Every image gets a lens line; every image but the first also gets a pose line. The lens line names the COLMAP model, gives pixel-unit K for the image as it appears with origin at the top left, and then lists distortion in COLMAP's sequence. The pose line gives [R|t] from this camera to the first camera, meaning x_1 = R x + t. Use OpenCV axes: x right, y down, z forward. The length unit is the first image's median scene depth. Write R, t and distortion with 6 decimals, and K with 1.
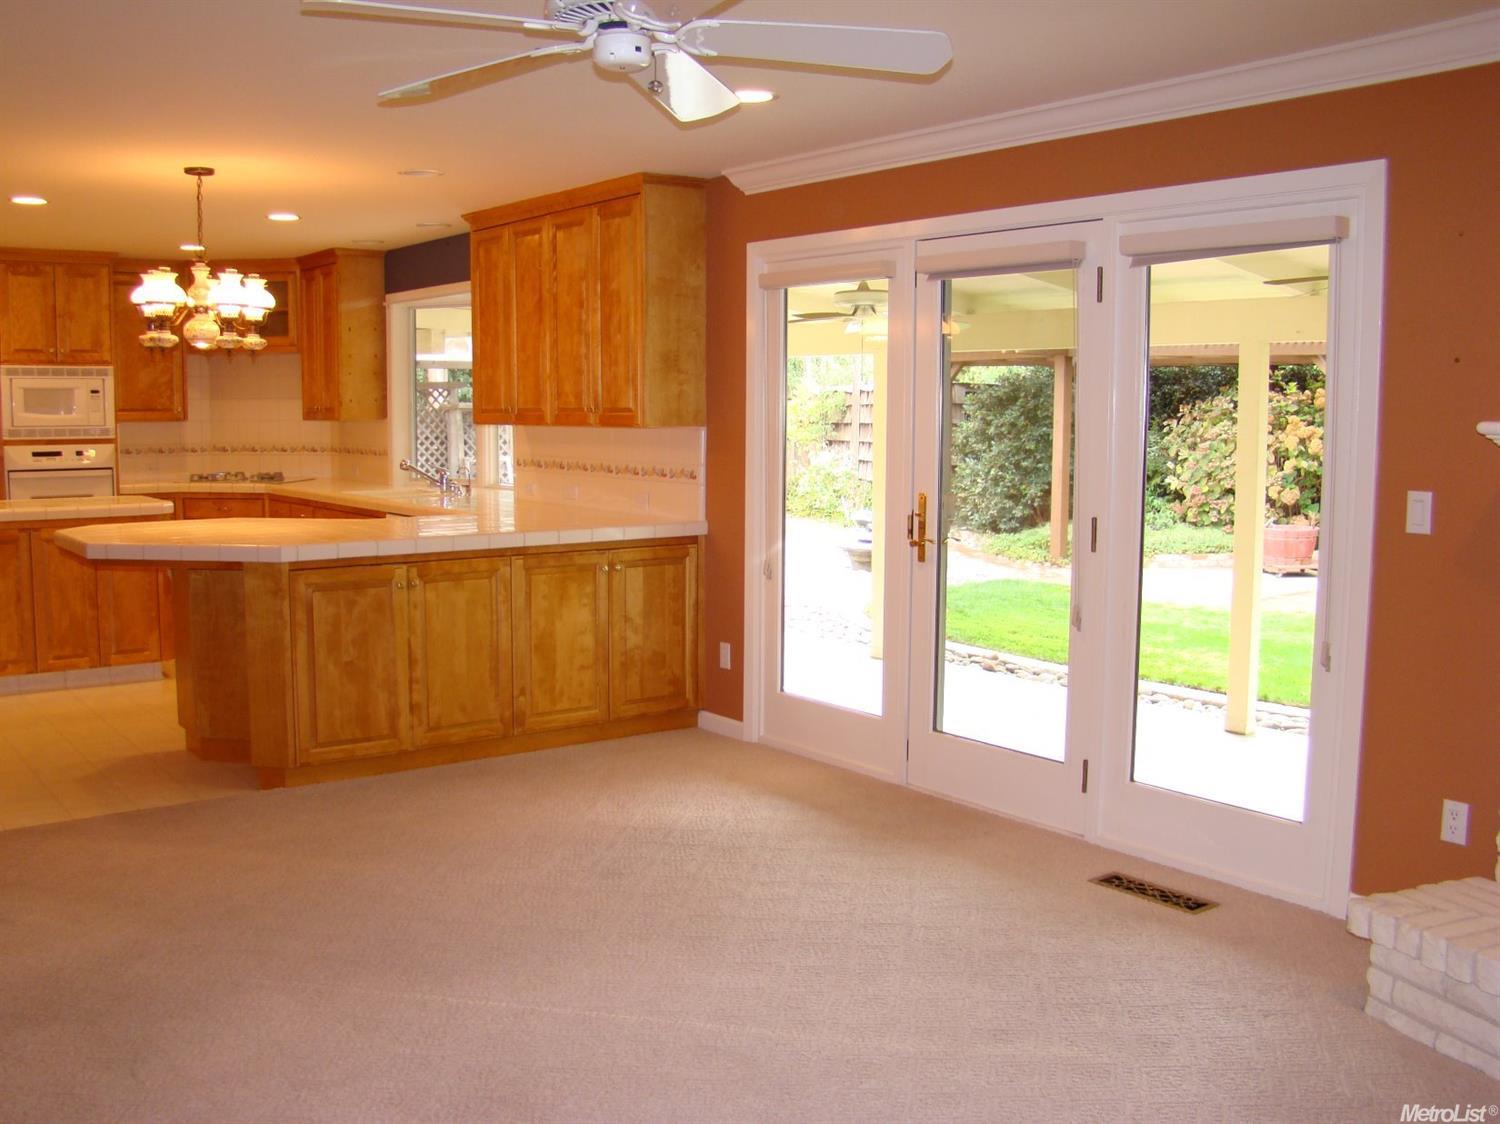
lens RADIAL K [[1414.1, 0, 752.4], [0, 1414.1, 559.3], [0, 0, 1]] dist [-0.098118, 0.000000]
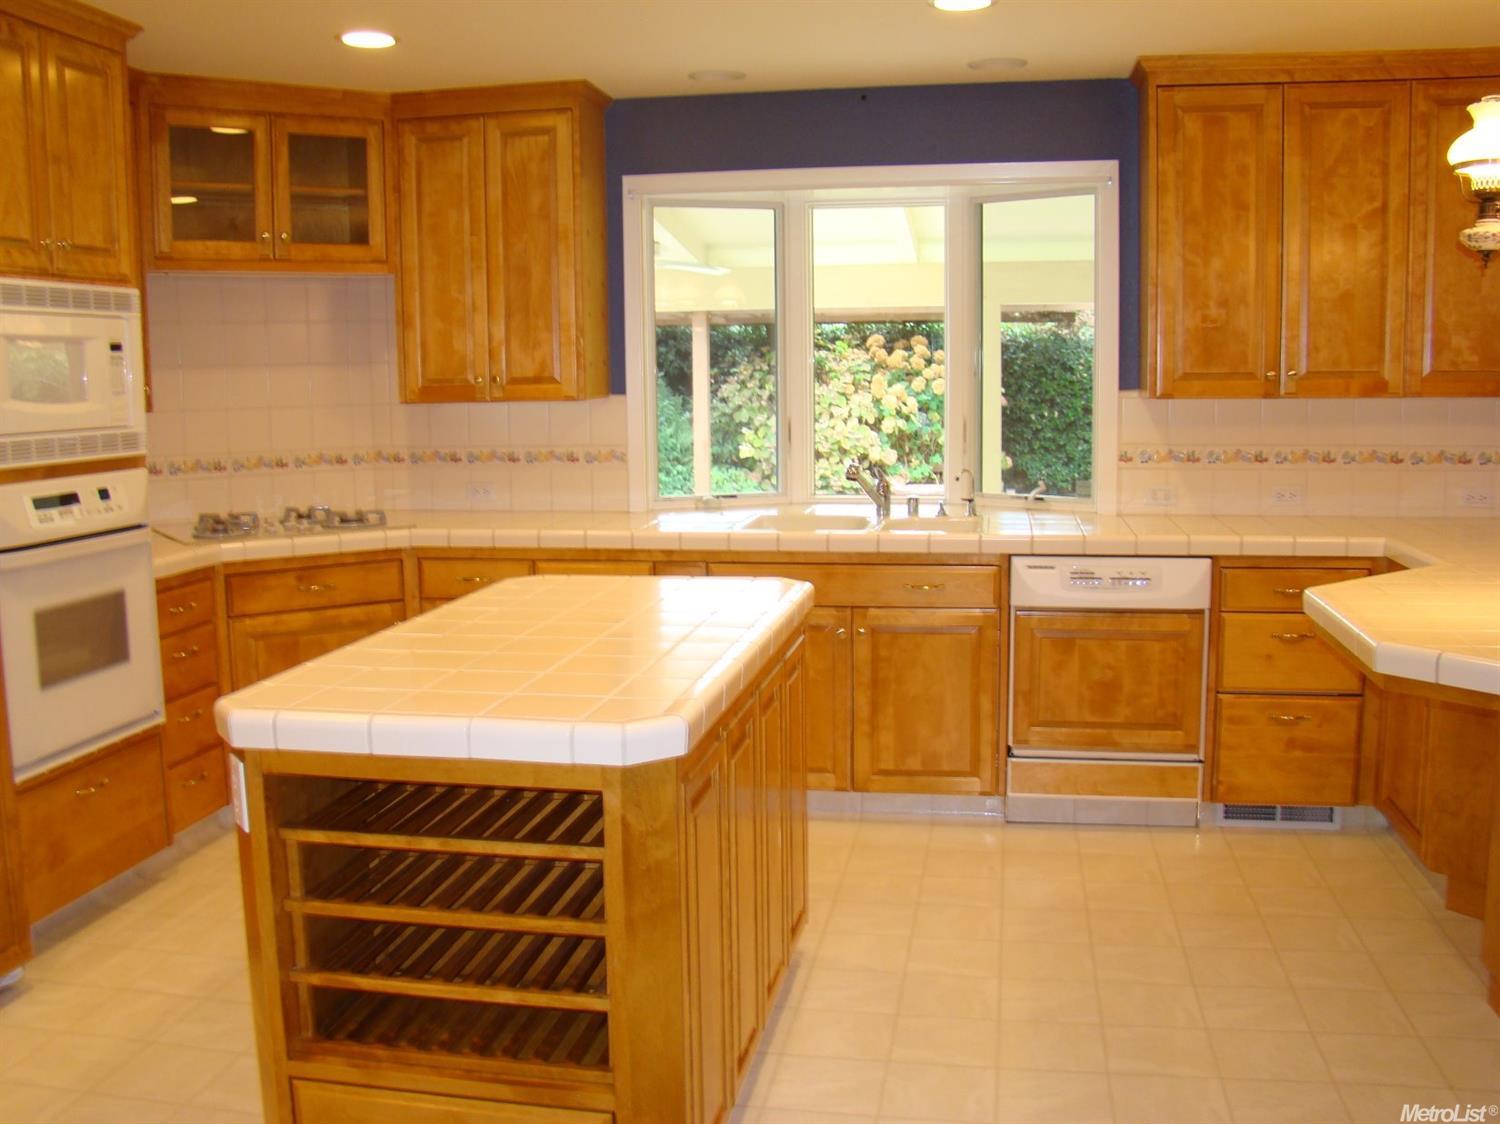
lens RADIAL K [[1414.1, 0, 748.0], [0, 1414.1, 559.8], [0, 0, 1]] dist [-0.098118, 0.000000]
pose [[0.667724, -0.109121, 0.736368, -0.671235], [0.095198, 0.993593, 0.060916, -0.064059], [-0.738297, 0.029426, 0.673834, 0.574314]]
